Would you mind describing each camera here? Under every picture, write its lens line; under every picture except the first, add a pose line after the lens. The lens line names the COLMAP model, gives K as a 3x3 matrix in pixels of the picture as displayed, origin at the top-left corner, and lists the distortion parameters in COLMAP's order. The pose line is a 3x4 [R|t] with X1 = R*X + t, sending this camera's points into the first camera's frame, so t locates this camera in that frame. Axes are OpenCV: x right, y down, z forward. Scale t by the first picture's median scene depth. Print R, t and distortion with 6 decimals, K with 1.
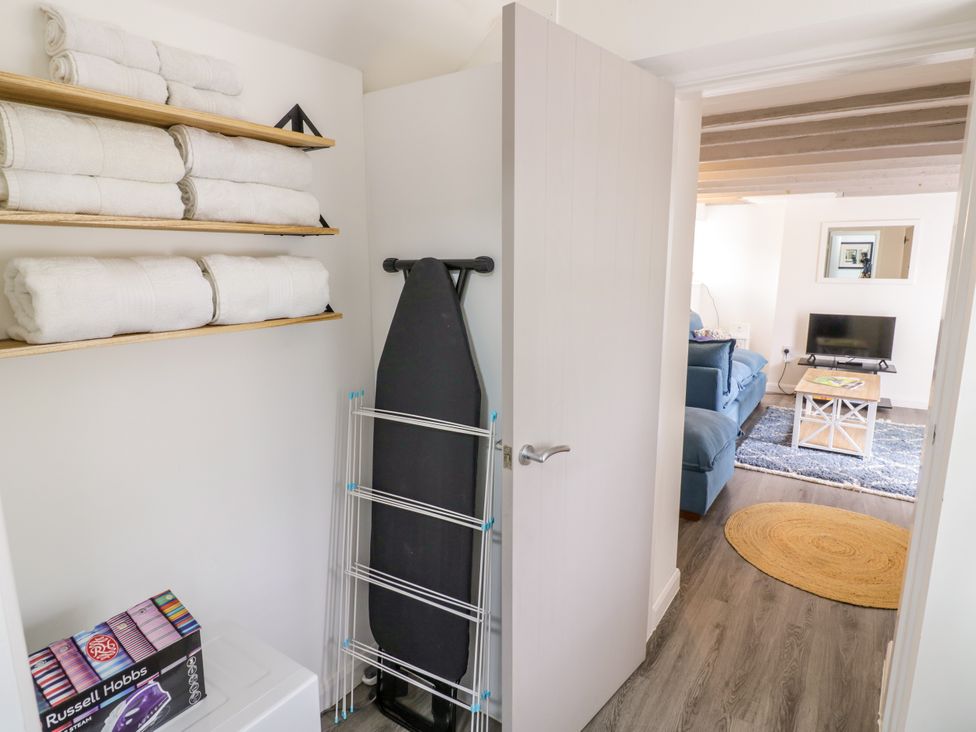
lens RADIAL K [[545.4, 0, 488.0], [0, 545.4, 366.0], [0, 0, 1]] dist [0.001056, -0.015067]
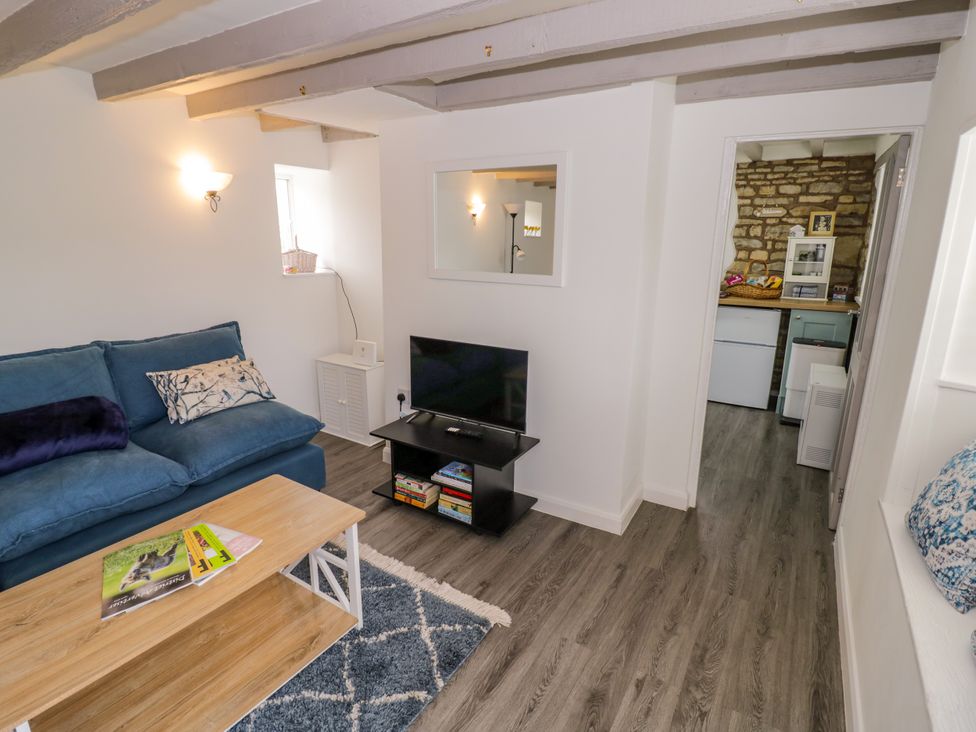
lens RADIAL K [[507.7, 0, 488.9], [0, 507.7, 355.7], [0, 0, 1]] dist [-0.001063, -0.012311]
pose [[0.999001, 0.001082, 0.044673, 0.648627], [-0.003248, 0.998821, 0.048445, -0.102045], [-0.044568, -0.048541, 0.997826, 0.497879]]
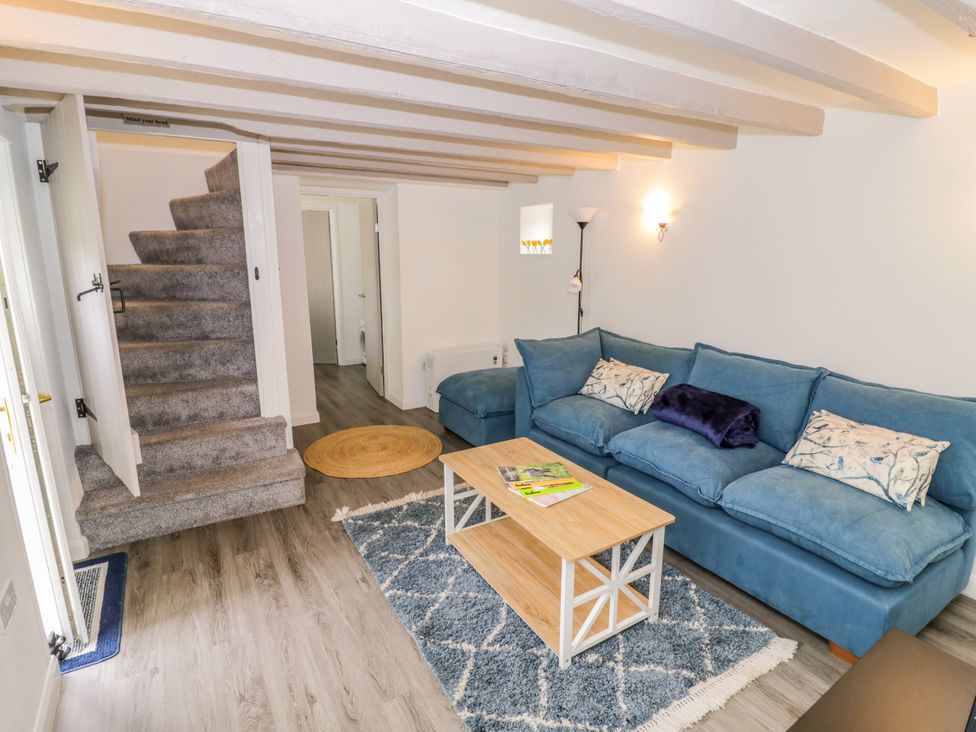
lens RADIAL K [[507.7, 0, 488.9], [0, 507.7, 355.7], [0, 0, 1]] dist [-0.001063, -0.012311]
pose [[-0.390920, 0.186244, -0.901385, 0.850457], [-0.177363, 0.945718, 0.272324, -0.173203], [0.903174, 0.266329, -0.336667, 0.838756]]
